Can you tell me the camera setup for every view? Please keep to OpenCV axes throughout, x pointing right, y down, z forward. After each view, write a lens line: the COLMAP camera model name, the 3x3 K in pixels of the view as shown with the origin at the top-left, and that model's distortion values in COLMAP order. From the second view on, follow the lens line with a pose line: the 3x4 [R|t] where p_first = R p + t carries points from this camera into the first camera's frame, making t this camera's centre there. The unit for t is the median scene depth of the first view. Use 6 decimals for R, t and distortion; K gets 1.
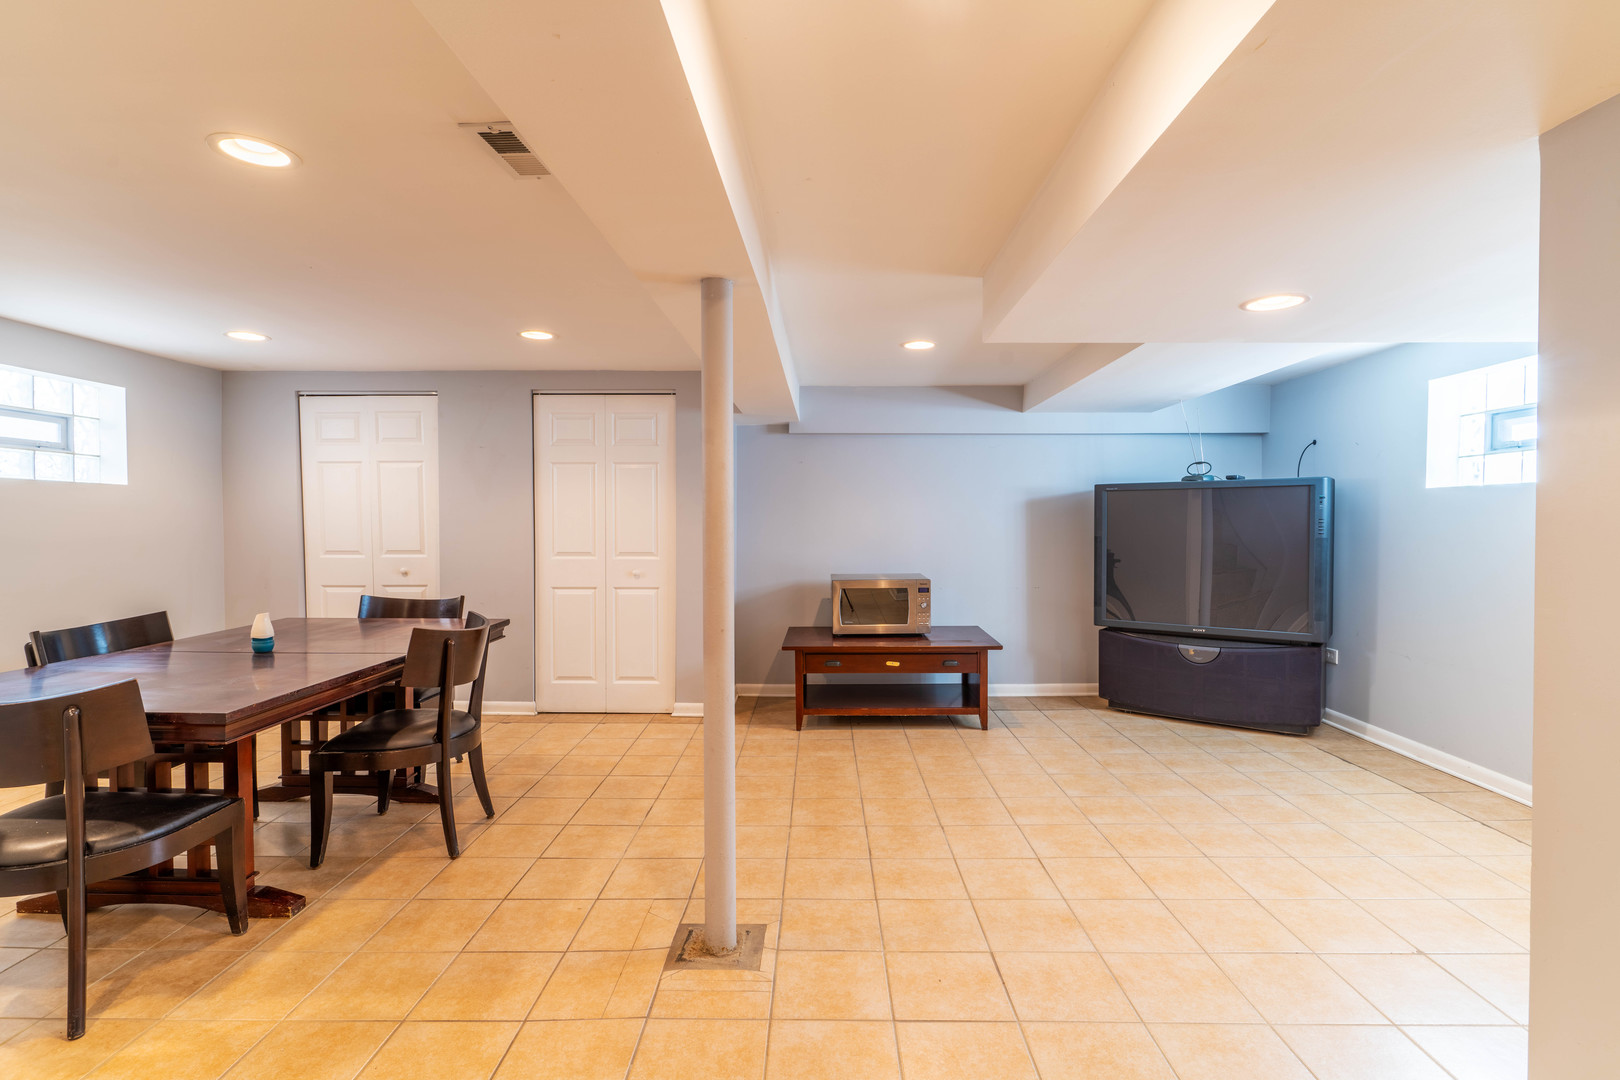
lens RADIAL K [[770.5, 0, 807.4], [0, 770.5, 535.1], [0, 0, 1]] dist [0.003925, -0.002328]
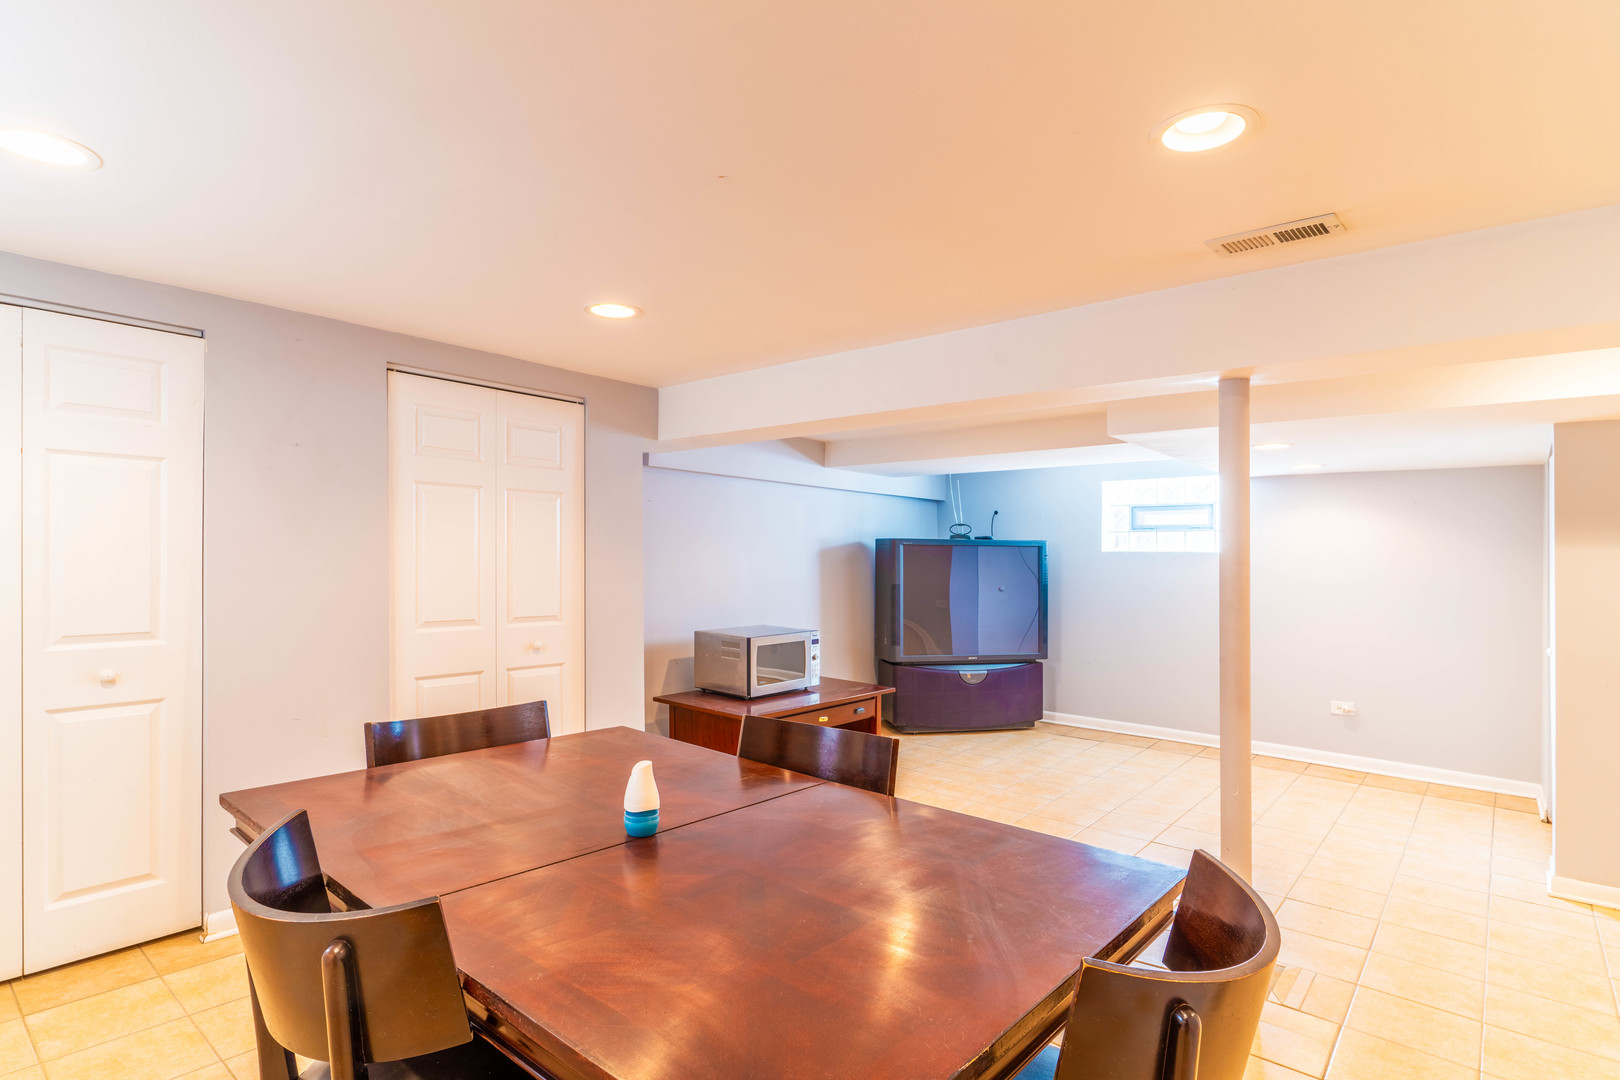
lens RADIAL K [[825.0, 0, 808.6], [0, 825.0, 552.8], [0, 0, 1]] dist [-0.004732, -0.000578]
pose [[0.635682, 0.013400, 0.771835, -0.651746], [-0.000929, 0.999862, -0.016593, -0.024116], [-0.771950, 0.009831, 0.635607, 0.320845]]
